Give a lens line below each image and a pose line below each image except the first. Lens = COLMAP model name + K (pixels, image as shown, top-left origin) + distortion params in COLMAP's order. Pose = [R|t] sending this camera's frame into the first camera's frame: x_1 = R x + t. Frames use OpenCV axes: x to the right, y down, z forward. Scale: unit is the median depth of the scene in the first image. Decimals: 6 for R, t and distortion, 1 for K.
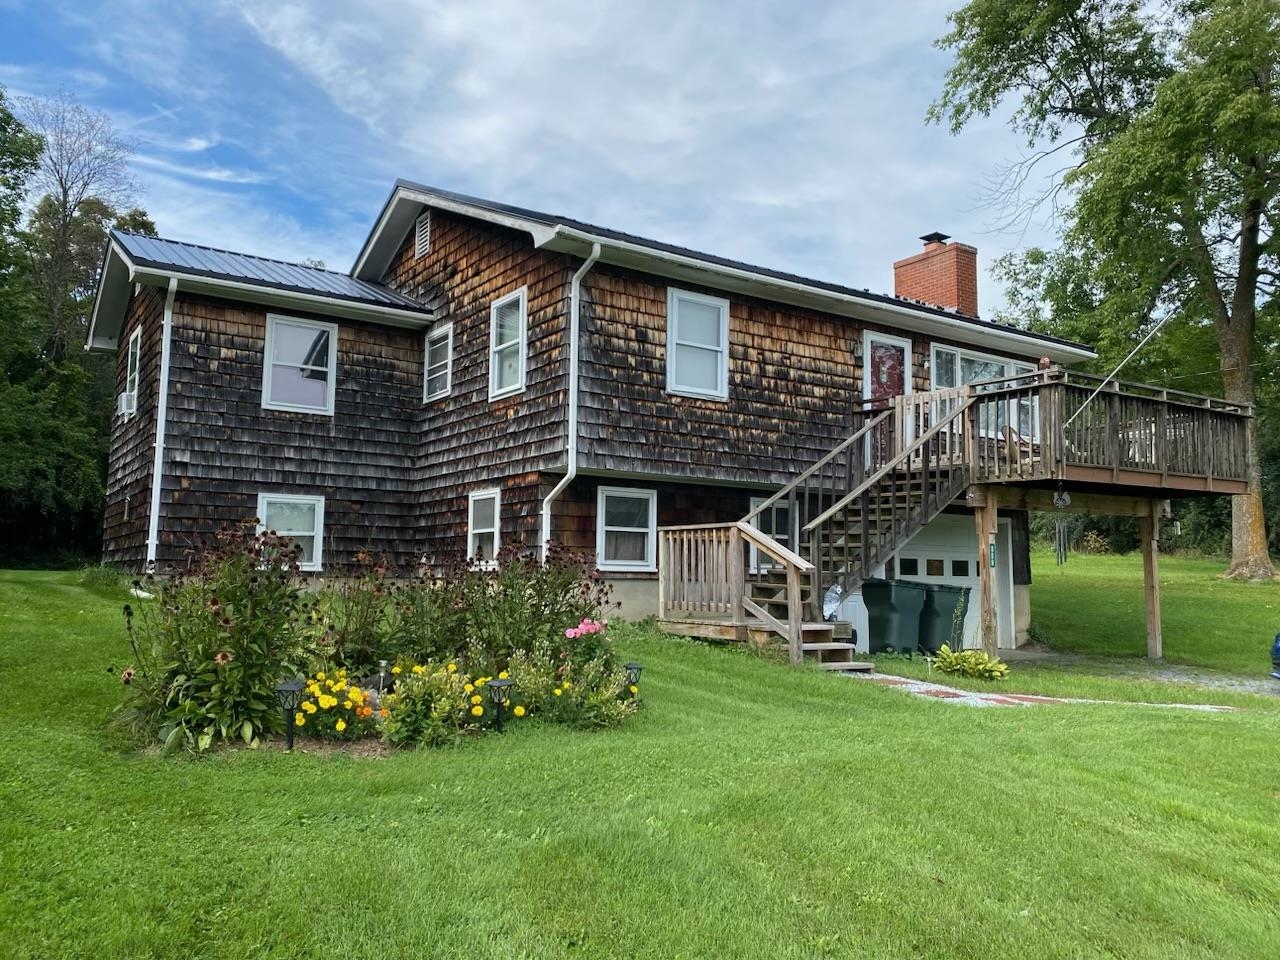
lens RADIAL K [[977.1, 0, 637.5], [0, 977.1, 478.9], [0, 0, 1]] dist [0.067305, -0.025084]
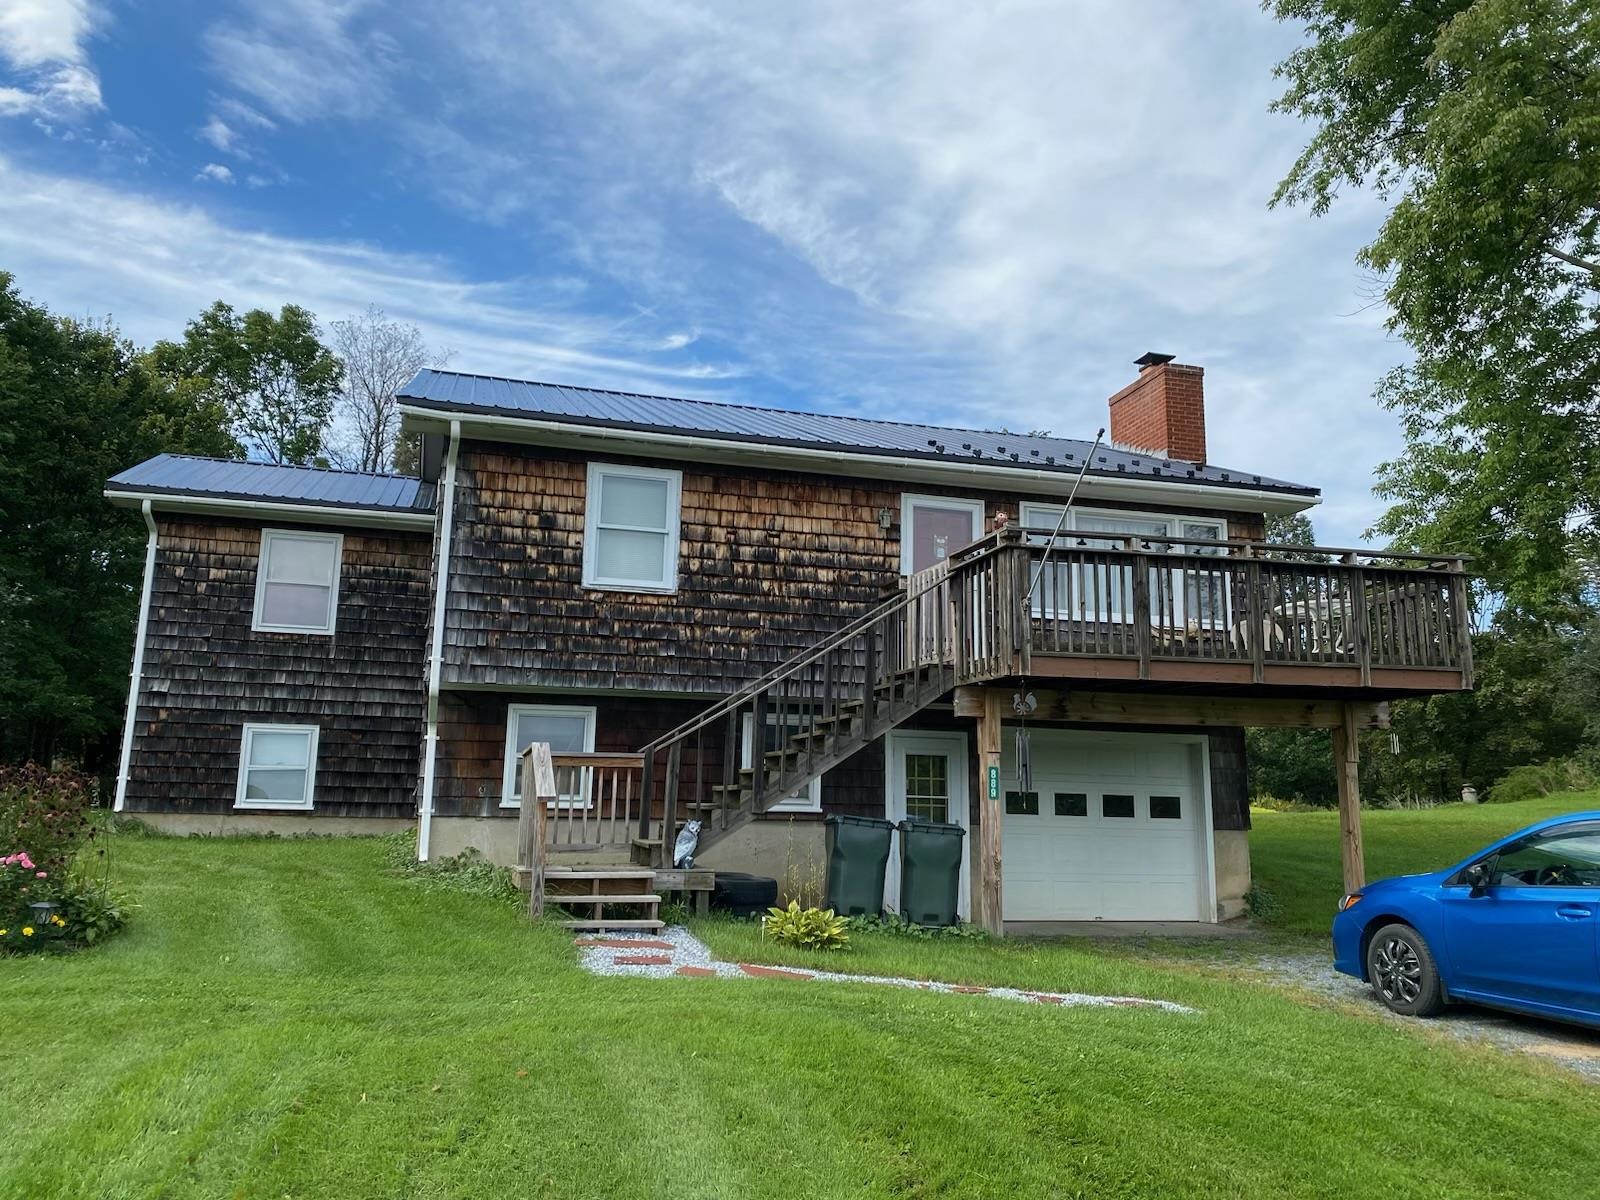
lens RADIAL K [[1221.4, 0, 799.5], [0, 1221.4, 601.0], [0, 0, 1]] dist [0.067305, -0.025084]
pose [[0.947954, -0.054573, -0.313694, 0.487548], [0.027173, 0.995474, -0.091068, 0.020635], [0.317244, 0.077804, 0.945147, 0.073727]]
